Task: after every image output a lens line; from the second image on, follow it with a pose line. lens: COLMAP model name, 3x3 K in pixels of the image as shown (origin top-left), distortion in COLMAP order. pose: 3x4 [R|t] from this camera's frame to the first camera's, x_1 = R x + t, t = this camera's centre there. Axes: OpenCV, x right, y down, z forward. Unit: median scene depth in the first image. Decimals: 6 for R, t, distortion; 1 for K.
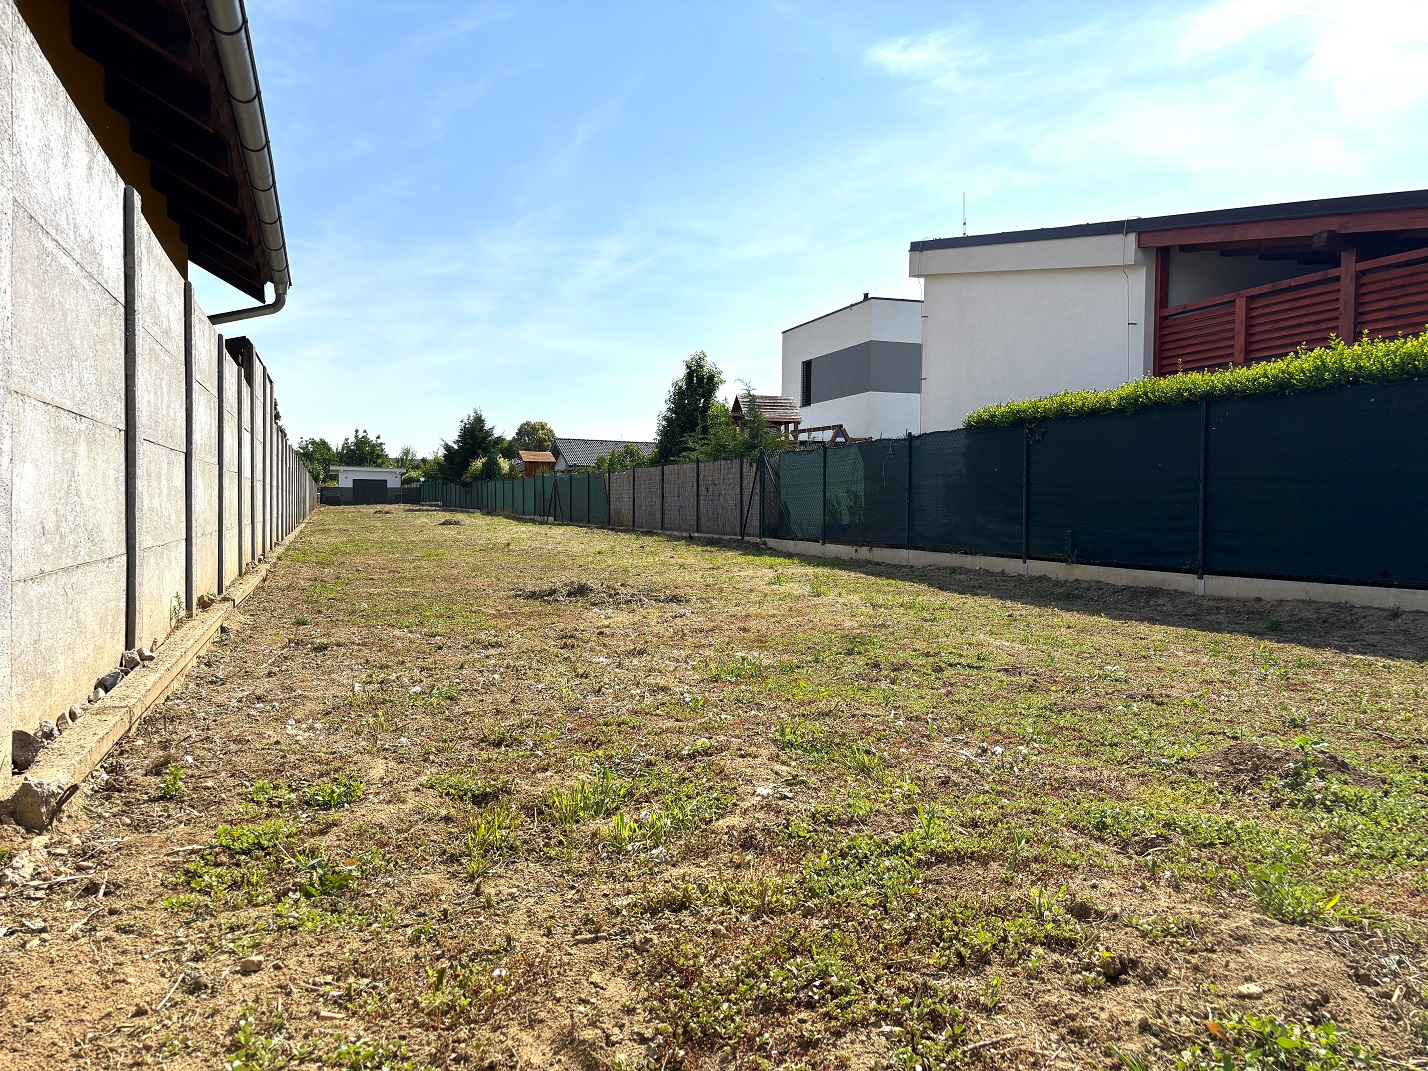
lens RADIAL K [[1075.5, 0, 718.9], [0, 1075.5, 541.2], [0, 0, 1]] dist [0.041159, -0.051652]
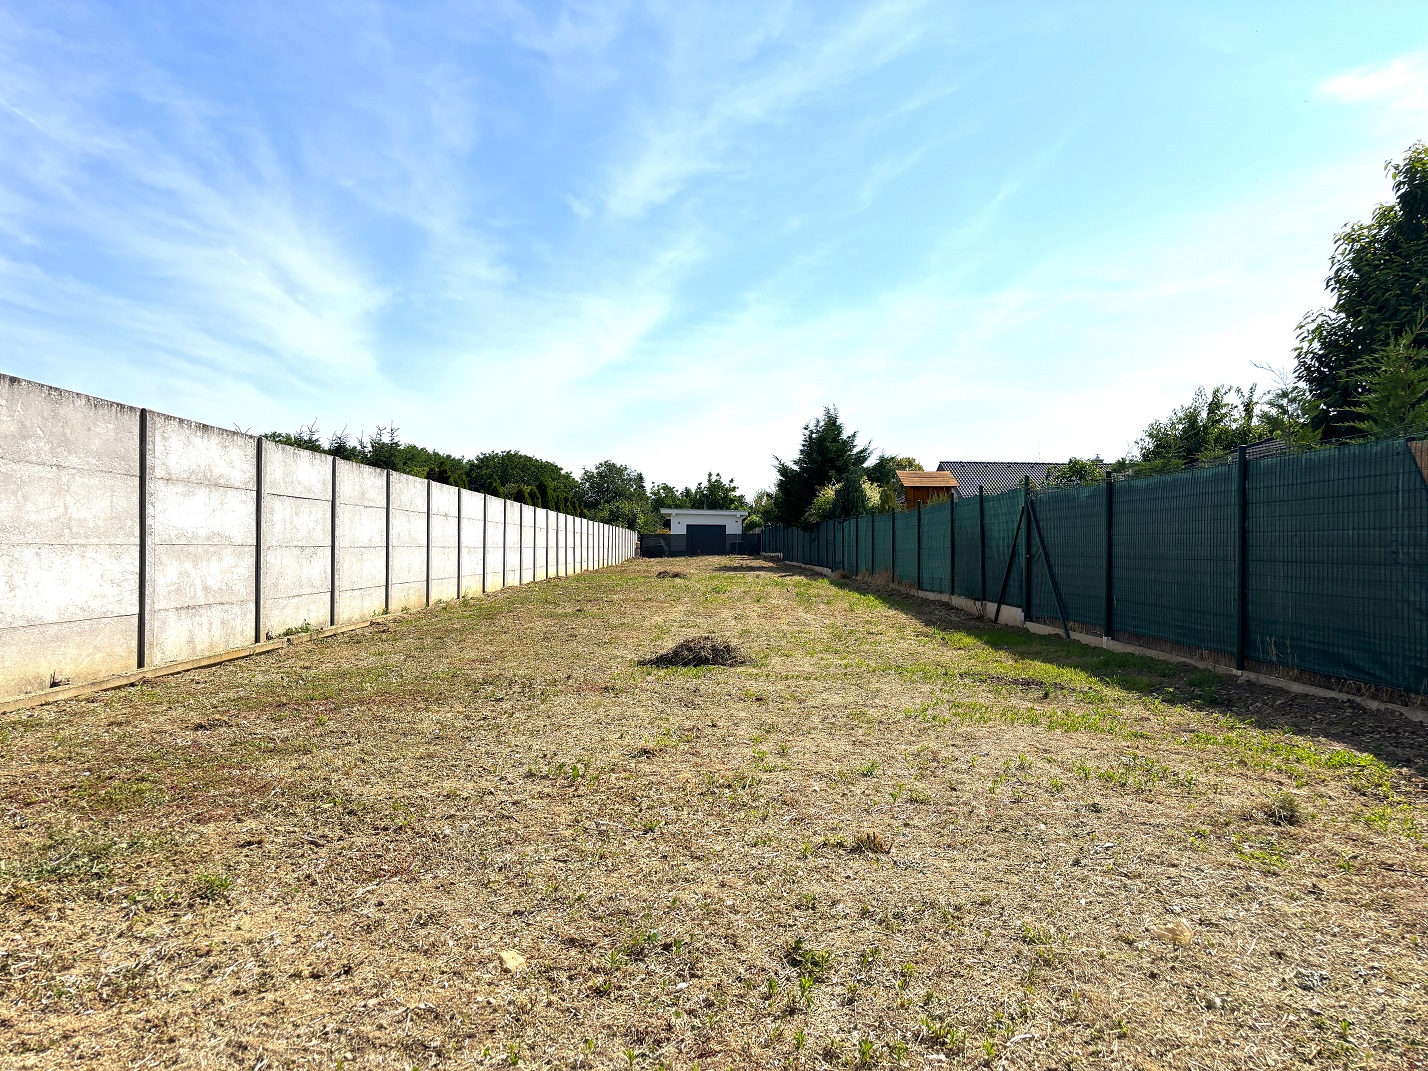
lens RADIAL K [[1075.5, 0, 721.2], [0, 1075.5, 532.4], [0, 0, 1]] dist [0.041159, -0.051652]
pose [[0.946252, -0.007583, -0.323343, -0.079575], [-0.009182, 0.998692, -0.050293, -0.017163], [0.323301, 0.050559, 0.944945, 0.381686]]
